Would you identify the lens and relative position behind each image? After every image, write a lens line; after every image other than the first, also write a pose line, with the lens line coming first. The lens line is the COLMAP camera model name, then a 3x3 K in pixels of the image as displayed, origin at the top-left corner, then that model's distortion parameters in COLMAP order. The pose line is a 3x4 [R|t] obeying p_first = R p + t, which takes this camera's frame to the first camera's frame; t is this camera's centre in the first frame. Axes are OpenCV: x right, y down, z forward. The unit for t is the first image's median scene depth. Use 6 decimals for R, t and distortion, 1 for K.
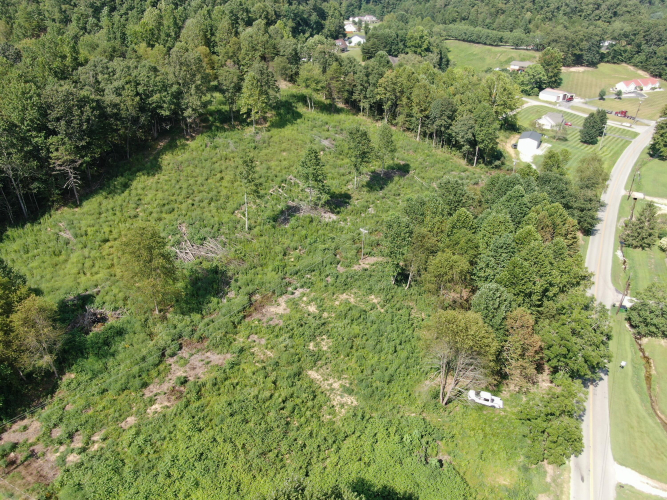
lens RADIAL K [[482.3, 0, 335.6], [0, 482.3, 251.8], [0, 0, 1]] dist [-0.018005, 0.002761]
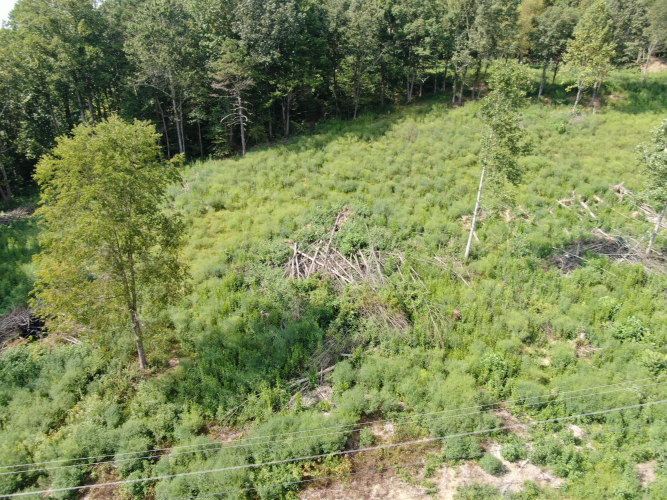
lens RADIAL K [[482.3, 0, 335.6], [0, 482.3, 251.8], [0, 0, 1]] dist [-0.018005, 0.002761]
pose [[0.770681, 0.245530, -0.588018, -0.016648], [-0.311705, 0.950106, -0.011812, -0.005528], [0.555779, 0.192391, 0.808762, 0.458900]]
